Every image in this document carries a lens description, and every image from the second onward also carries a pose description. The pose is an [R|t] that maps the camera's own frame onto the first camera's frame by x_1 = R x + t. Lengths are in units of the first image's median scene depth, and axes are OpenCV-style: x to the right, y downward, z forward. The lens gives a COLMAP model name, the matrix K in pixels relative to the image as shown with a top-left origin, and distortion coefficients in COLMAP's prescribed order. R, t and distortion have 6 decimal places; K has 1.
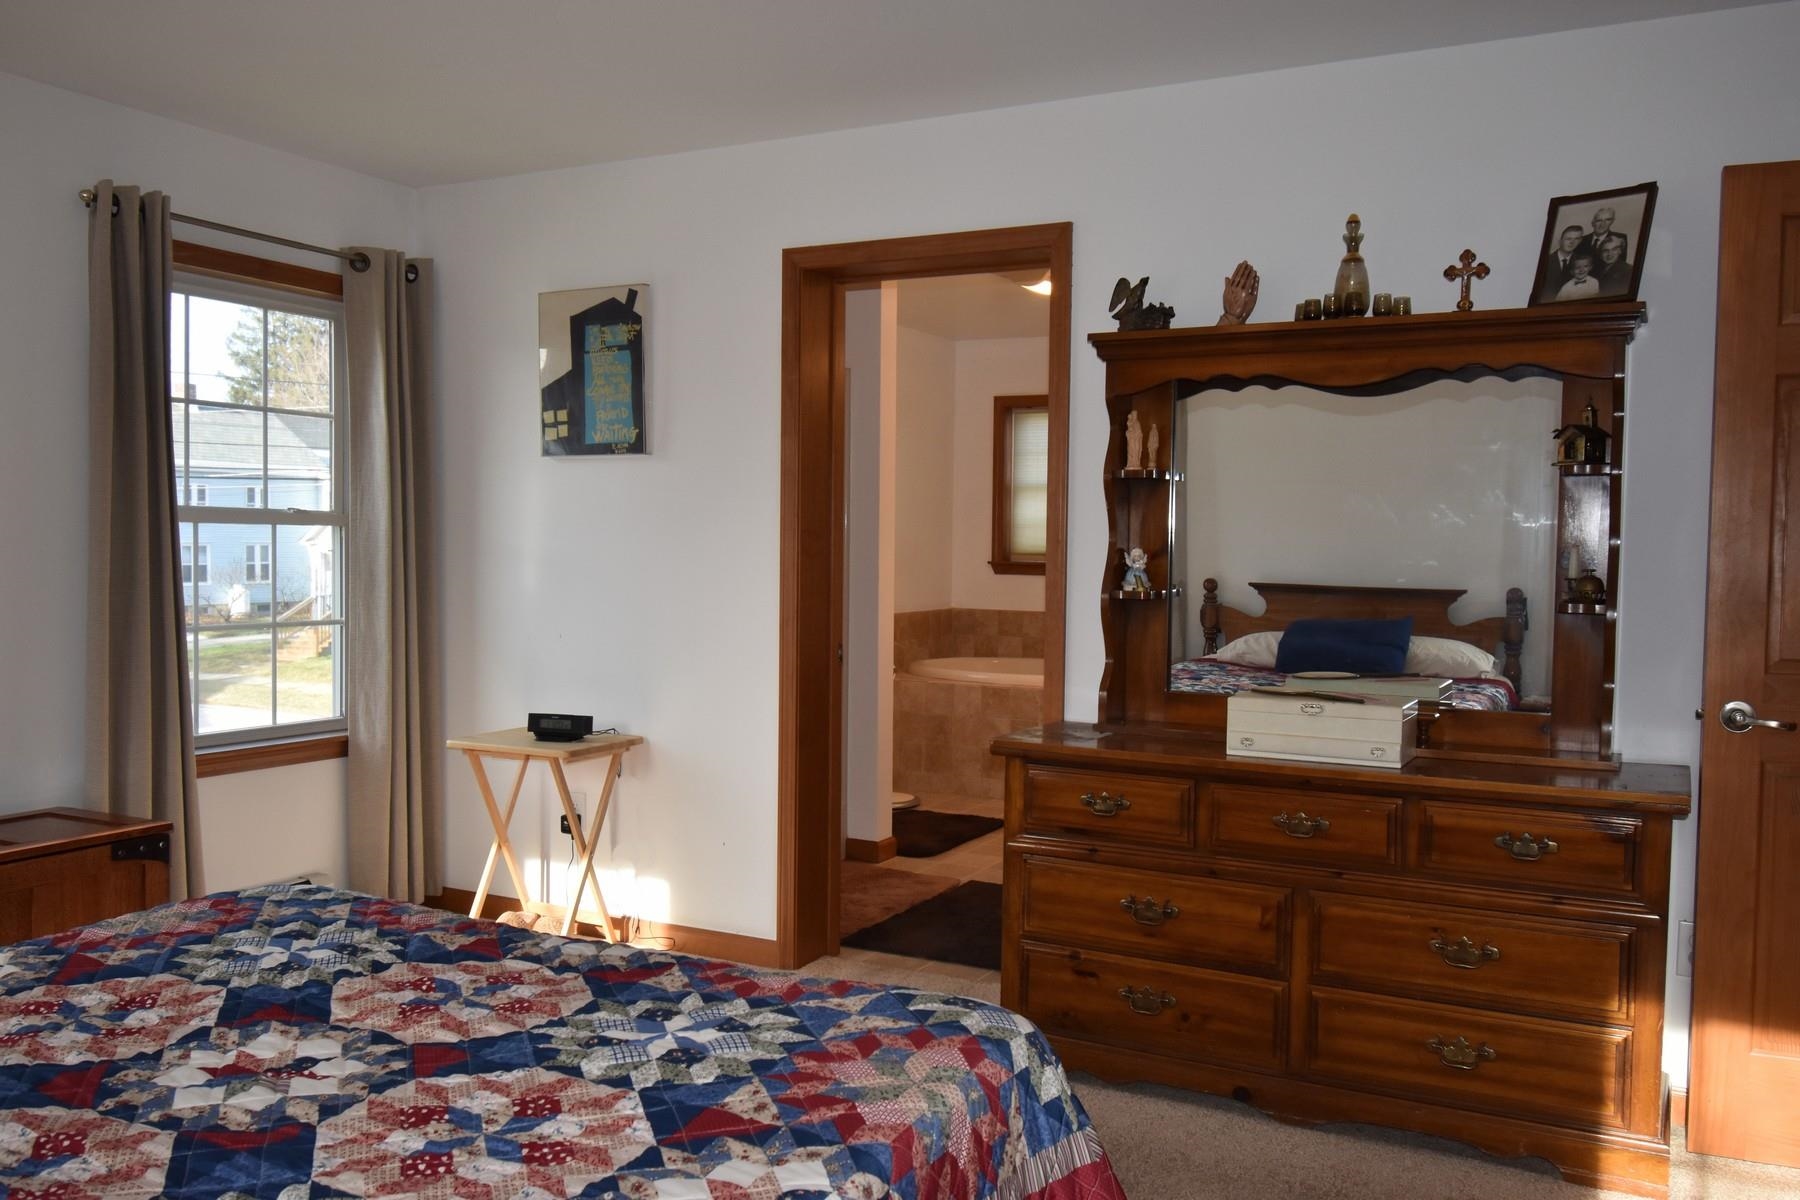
lens RADIAL K [[1505.4, 0, 914.2], [0, 1505.4, 598.1], [0, 0, 1]] dist [0.028549, -0.006454]
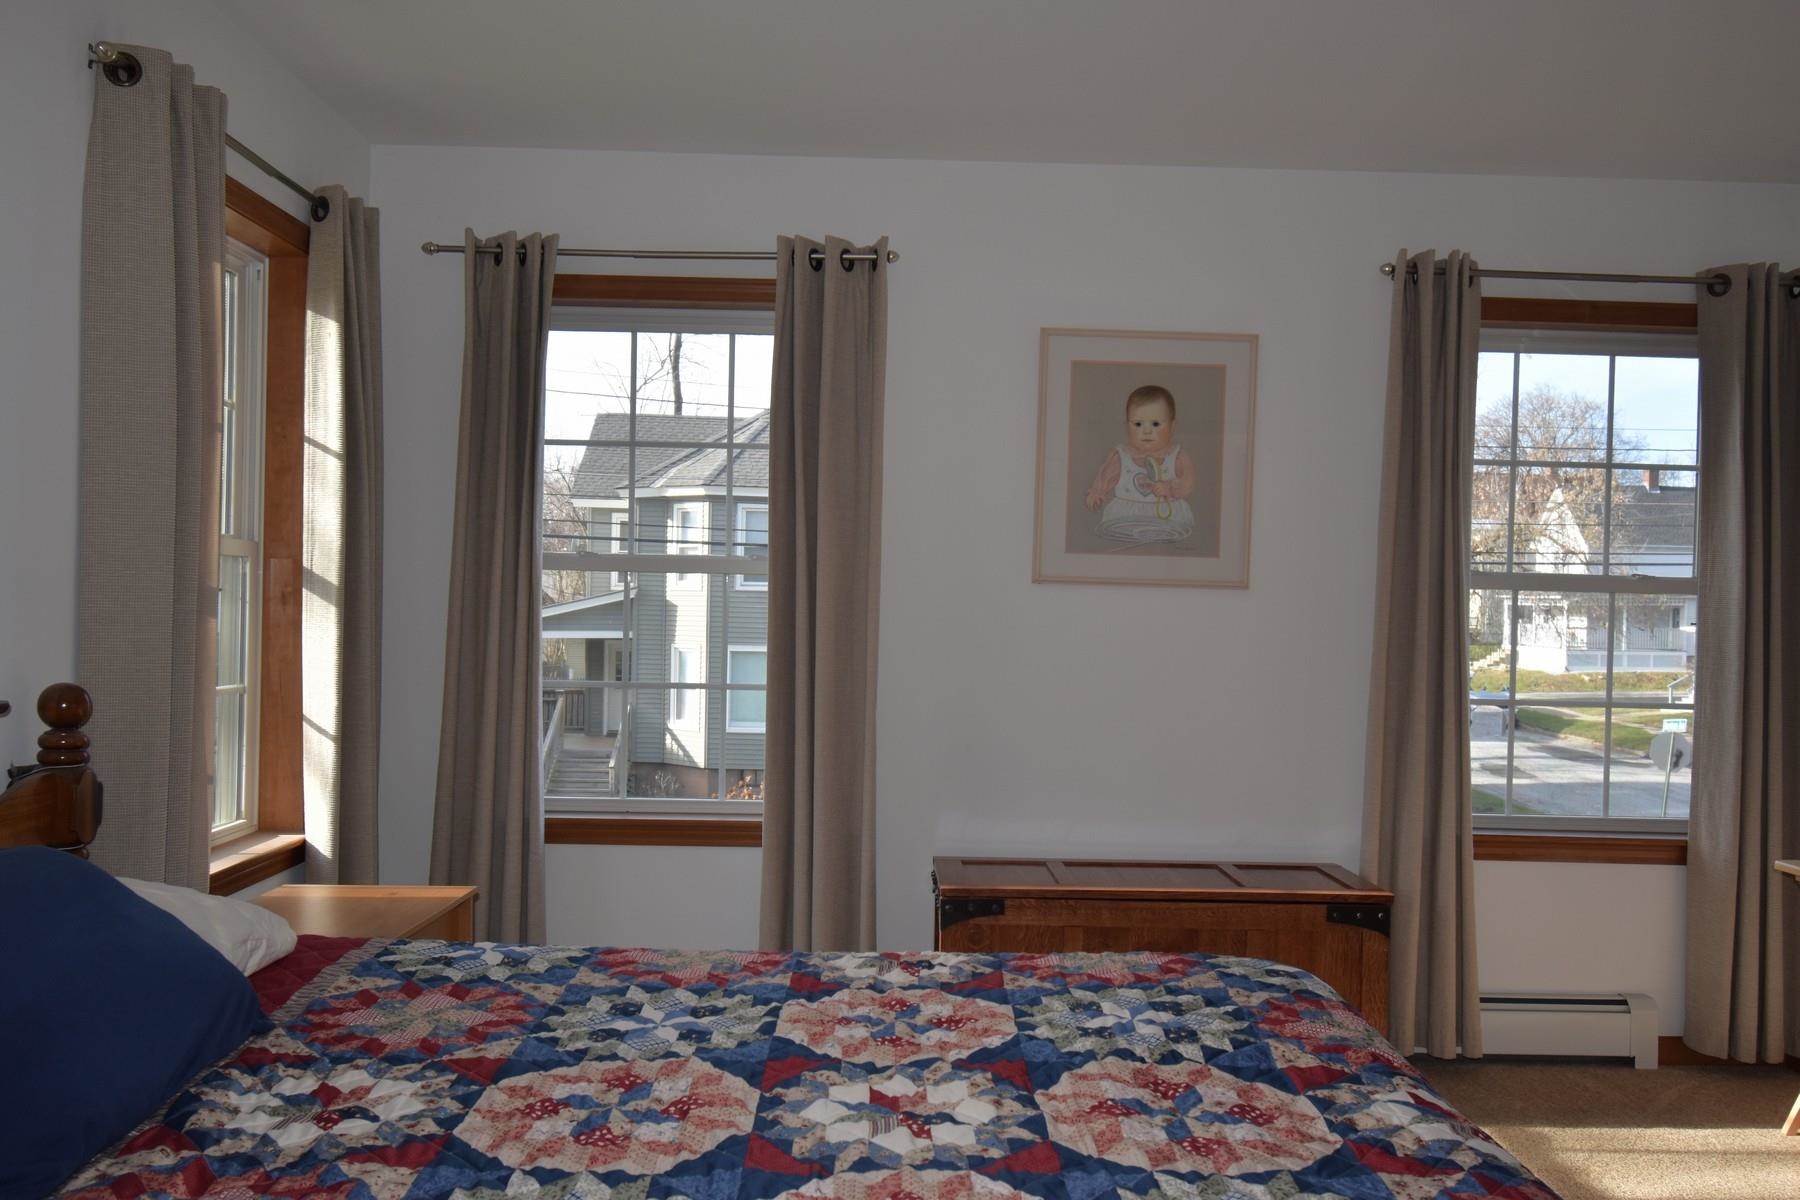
lens RADIAL K [[1505.4, 0, 904.2], [0, 1505.4, 594.2], [0, 0, 1]] dist [0.028549, -0.006454]
pose [[0.477376, -0.009201, -0.878651, 0.354748], [-0.049260, 0.998092, -0.037215, 0.013637], [0.877317, 0.061048, 0.476012, 0.433616]]
